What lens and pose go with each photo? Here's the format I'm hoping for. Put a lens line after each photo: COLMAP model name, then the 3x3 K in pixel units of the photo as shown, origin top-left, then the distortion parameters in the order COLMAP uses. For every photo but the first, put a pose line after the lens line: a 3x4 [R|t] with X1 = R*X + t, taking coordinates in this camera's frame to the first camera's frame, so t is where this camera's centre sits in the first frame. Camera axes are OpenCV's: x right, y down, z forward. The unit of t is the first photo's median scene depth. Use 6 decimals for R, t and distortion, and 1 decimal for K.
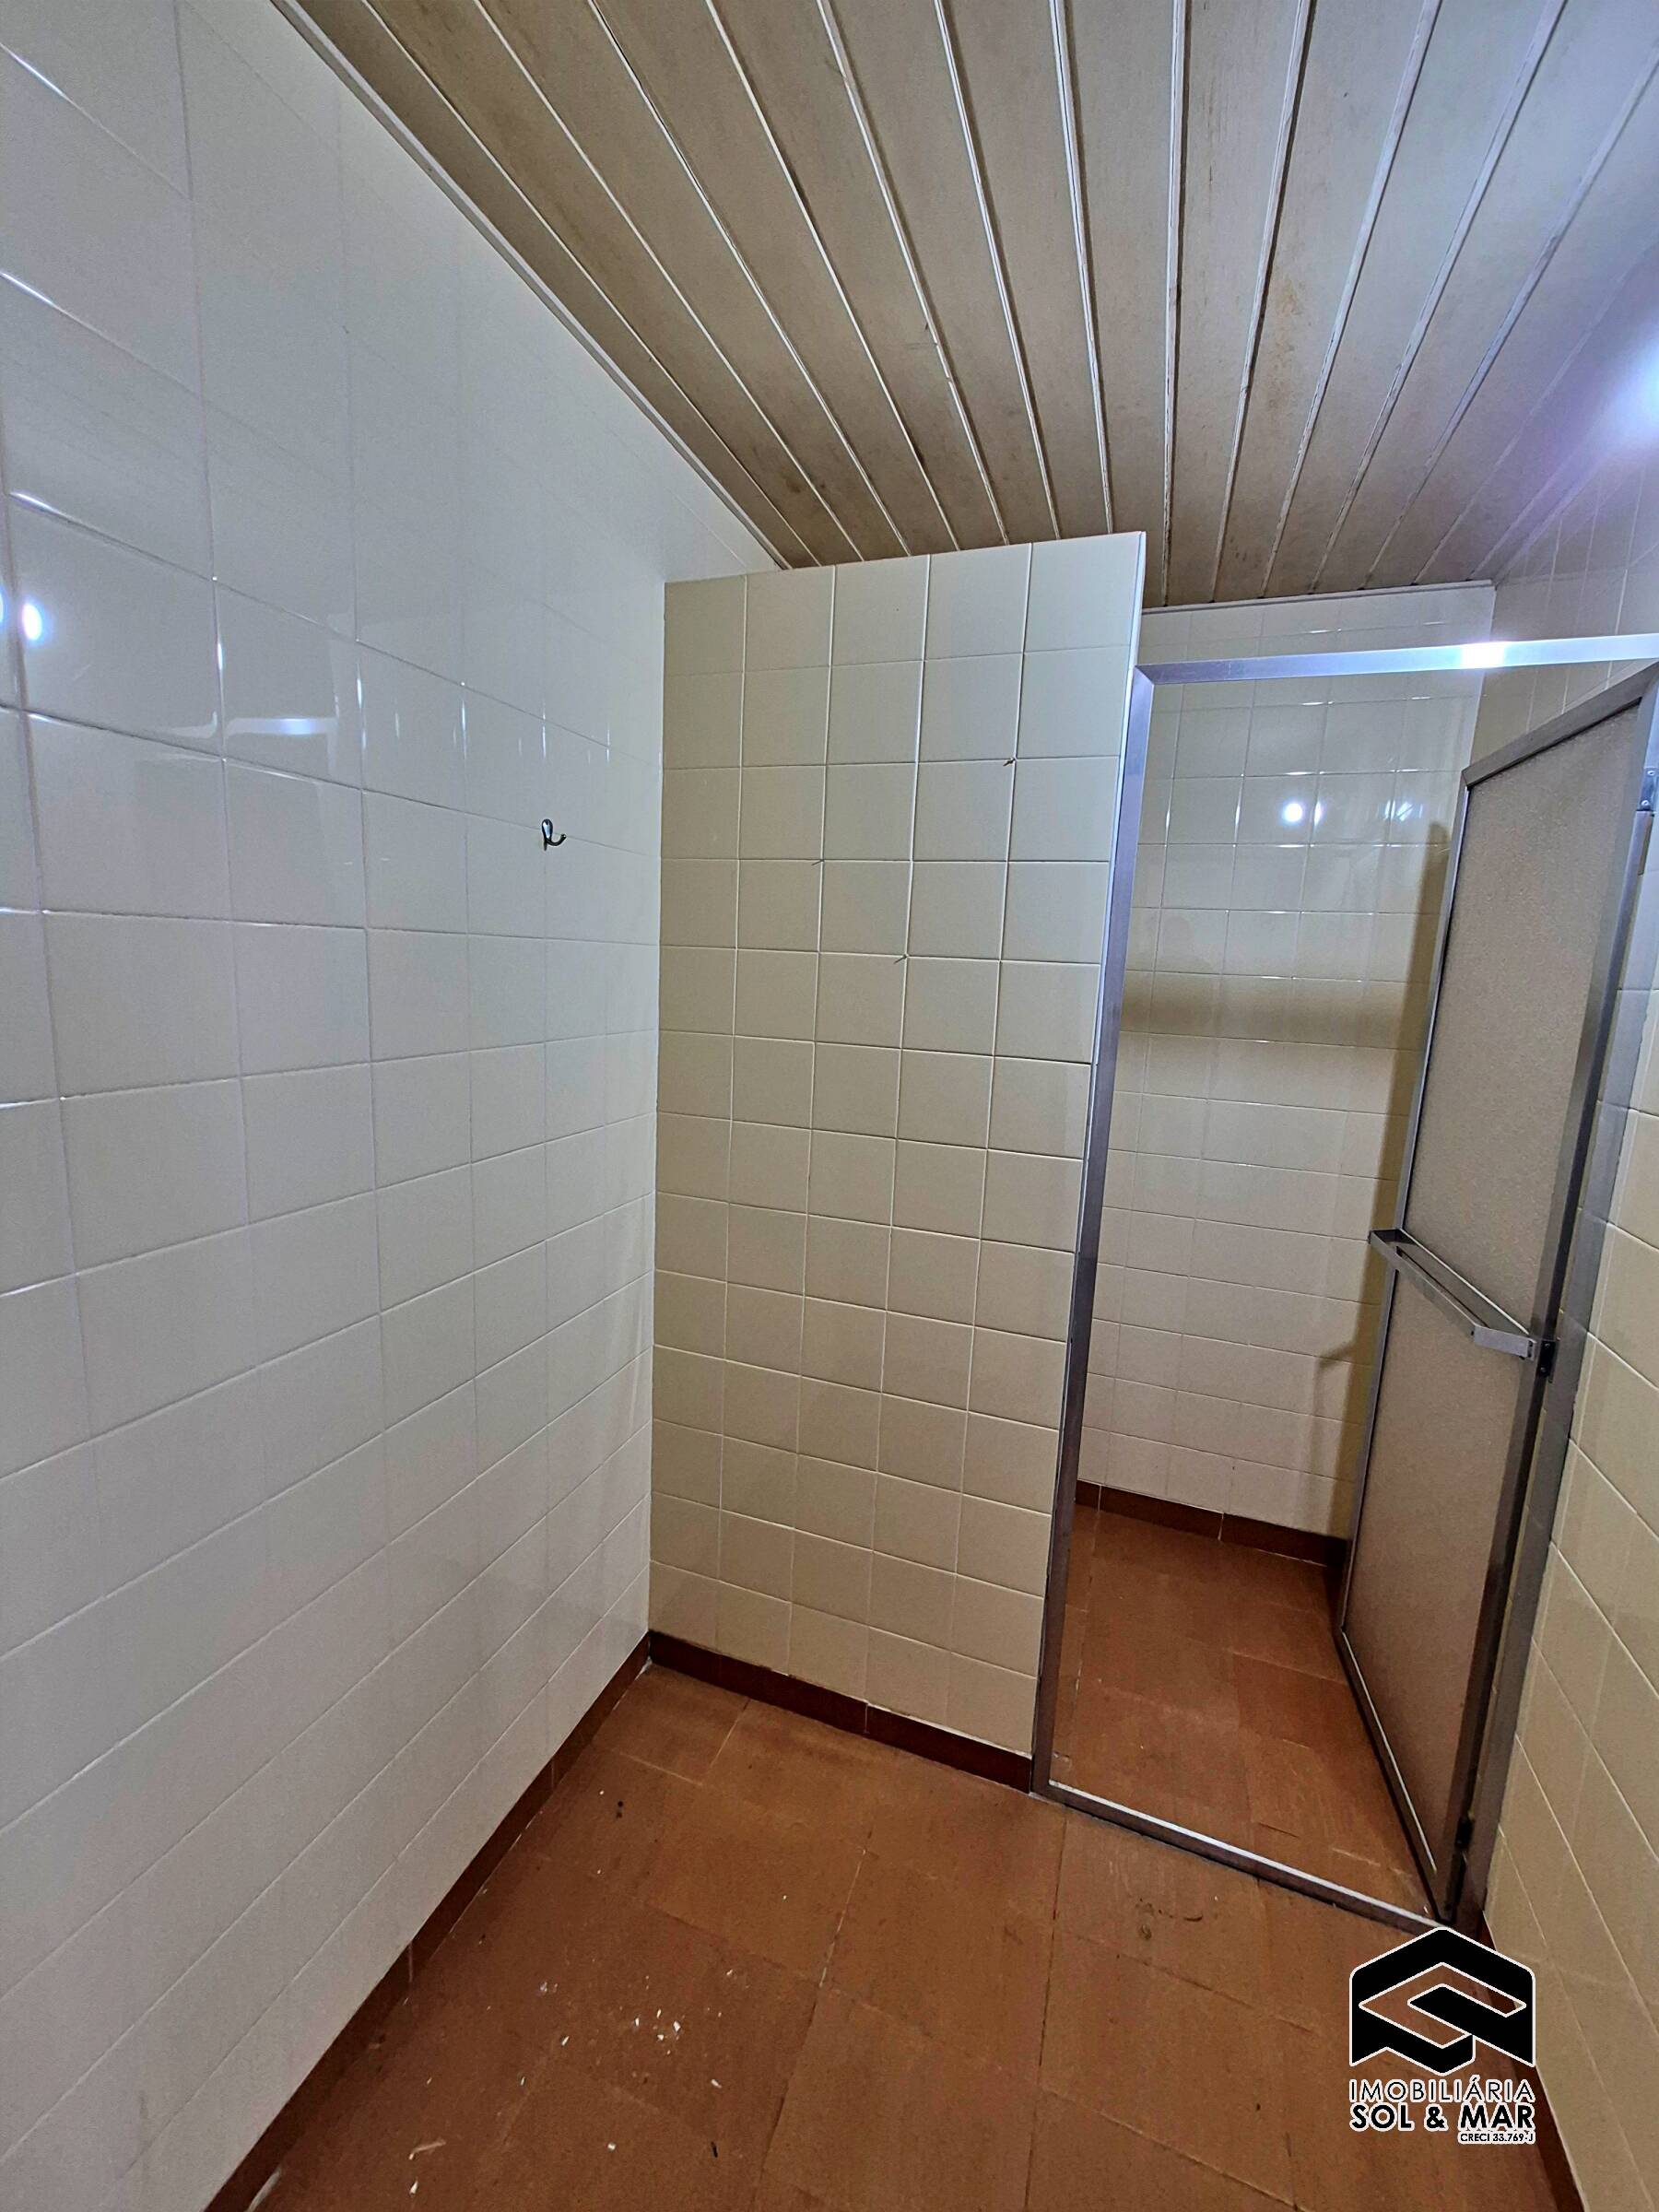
lens RADIAL K [[867.2, 0, 835.4], [0, 867.2, 1096.0], [0, 0, 1]] dist [0.011536, -0.001803]
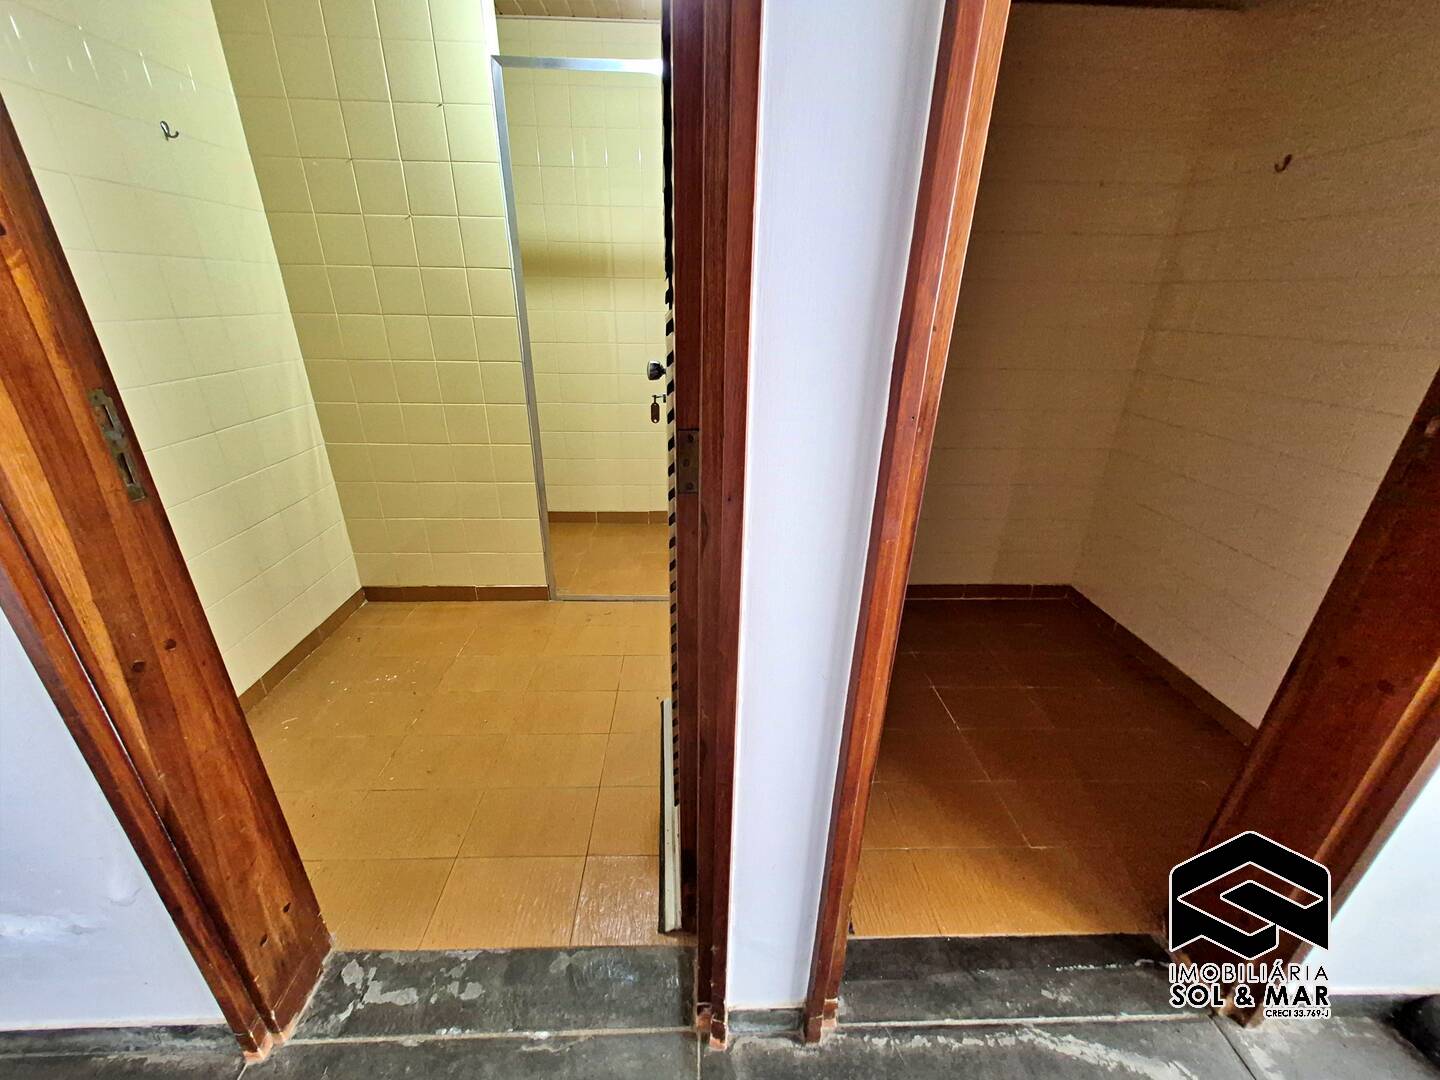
lens RADIAL K [[564.5, 0, 708.7], [0, 564.5, 533.7], [0, 0, 1]] dist [0.011536, -0.001803]
pose [[0.930331, -0.172546, 0.323592, 0.154310], [0.085227, 0.959964, 0.266843, 0.227507], [-0.356679, -0.220674, 0.907790, -0.540706]]
